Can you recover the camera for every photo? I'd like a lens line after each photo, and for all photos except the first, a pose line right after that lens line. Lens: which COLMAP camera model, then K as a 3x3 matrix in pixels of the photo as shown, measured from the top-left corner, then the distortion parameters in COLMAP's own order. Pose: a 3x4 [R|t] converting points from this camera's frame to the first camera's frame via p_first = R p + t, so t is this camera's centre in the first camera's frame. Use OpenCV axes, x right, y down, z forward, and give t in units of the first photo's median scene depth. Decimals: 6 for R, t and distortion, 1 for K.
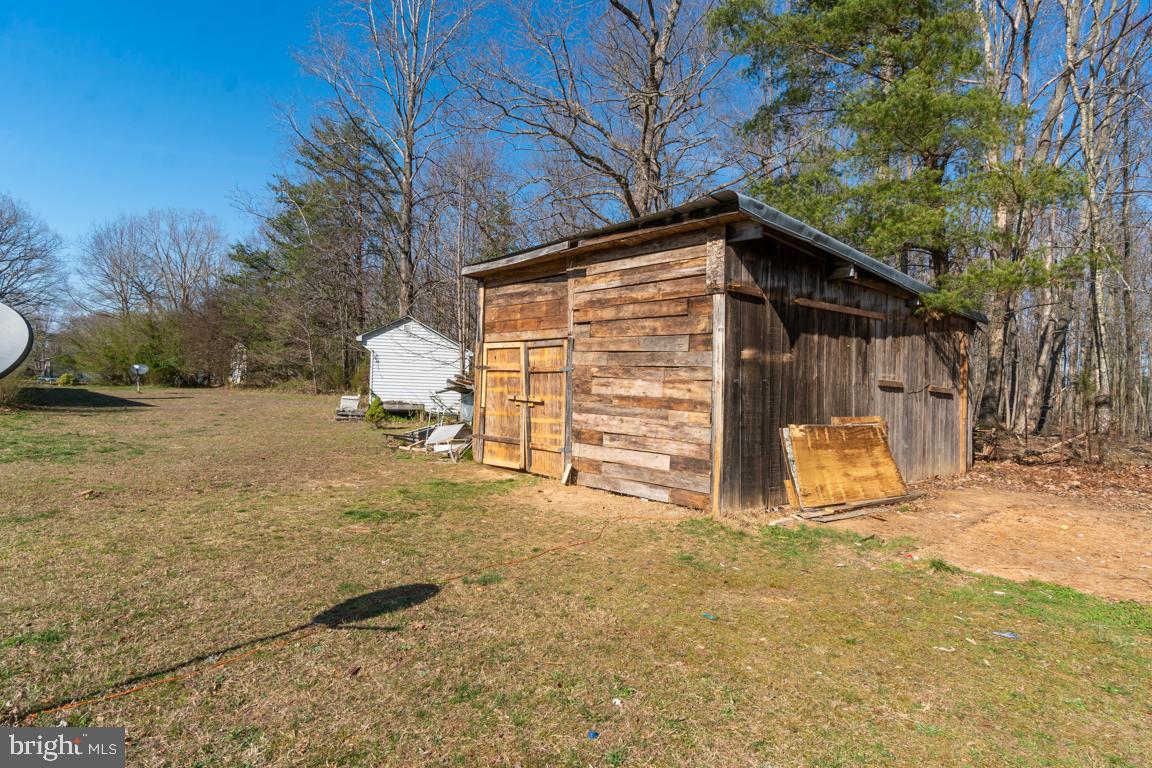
lens RADIAL K [[600.4, 0, 575.8], [0, 600.4, 378.1], [0, 0, 1]] dist [0.001324, -0.001758]
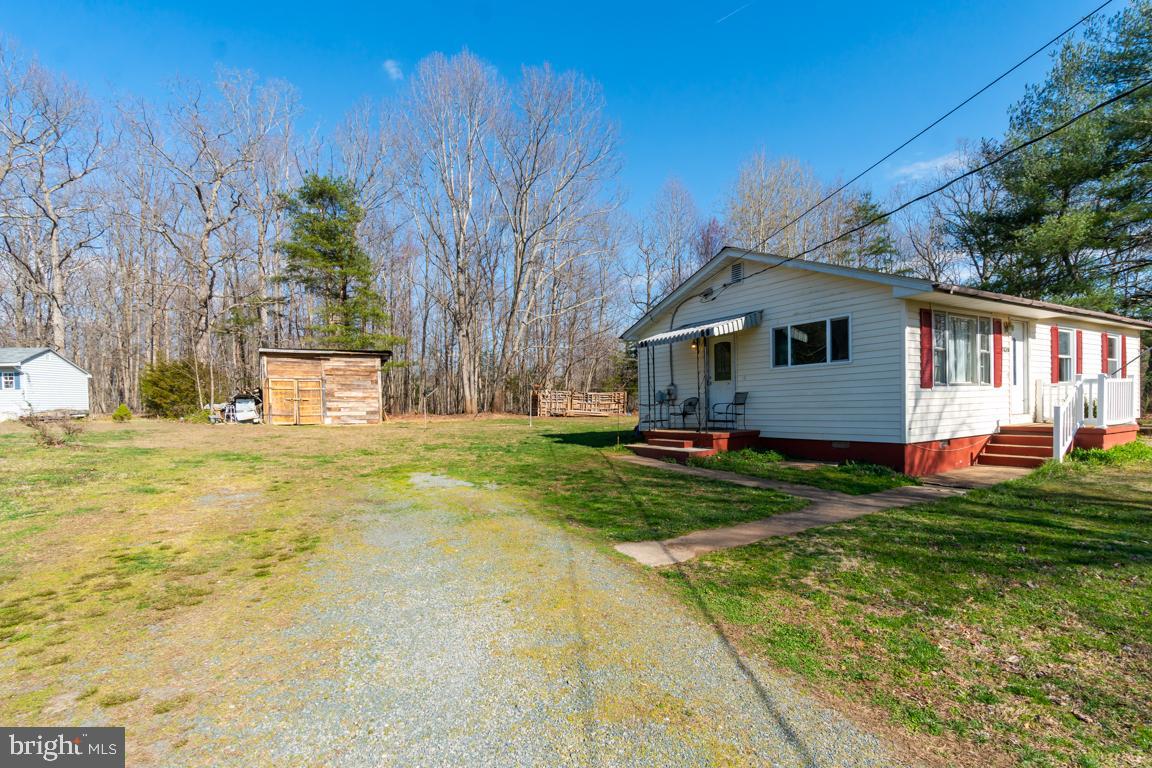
lens RADIAL K [[542.4, 0, 581.0], [0, 542.4, 417.2], [0, 0, 1]] dist [0.007748, 0.000117]
pose [[0.207140, -0.058193, 0.976579, -2.653075], [0.005452, 0.998282, 0.058330, -0.027081], [-0.978296, -0.006758, 0.207101, -0.972434]]
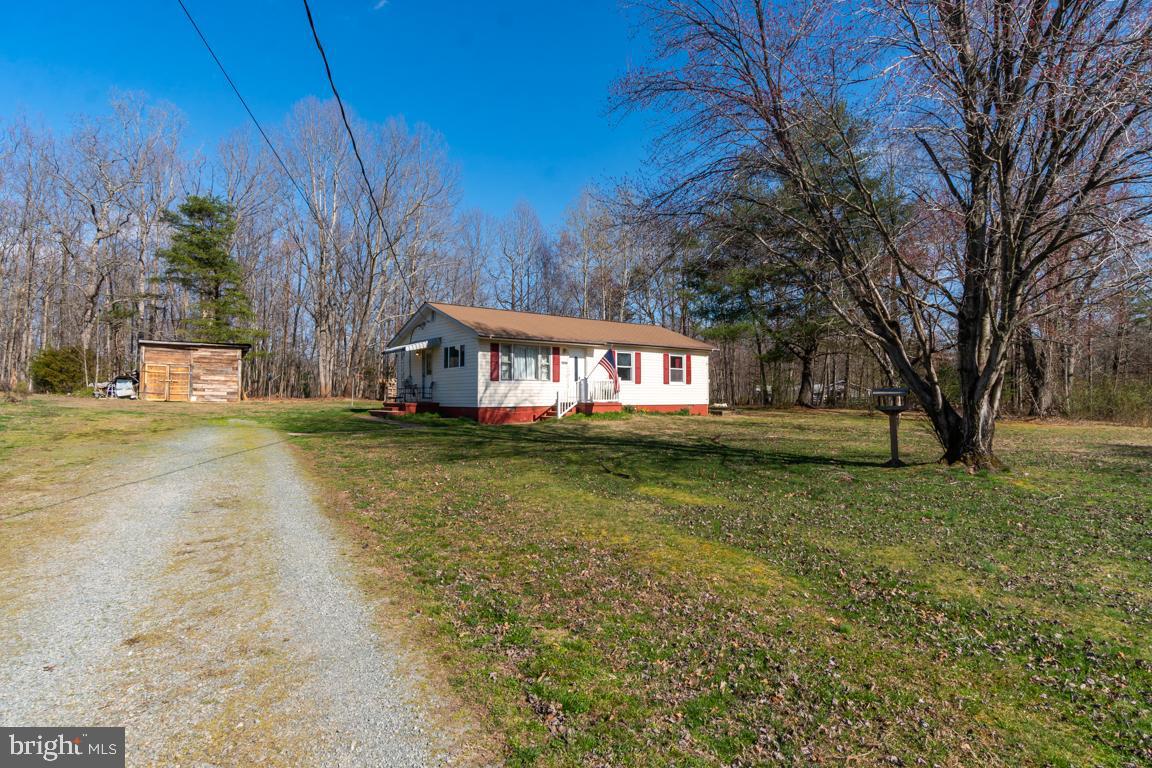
lens RADIAL K [[600.4, 0, 571.2], [0, 600.4, 377.8], [0, 0, 1]] dist [0.001324, -0.001758]
pose [[0.098259, 0.001904, 0.995159, -3.880752], [-0.020794, 0.999784, 0.000141, -0.039165], [-0.994944, -0.020707, 0.098277, -1.980454]]
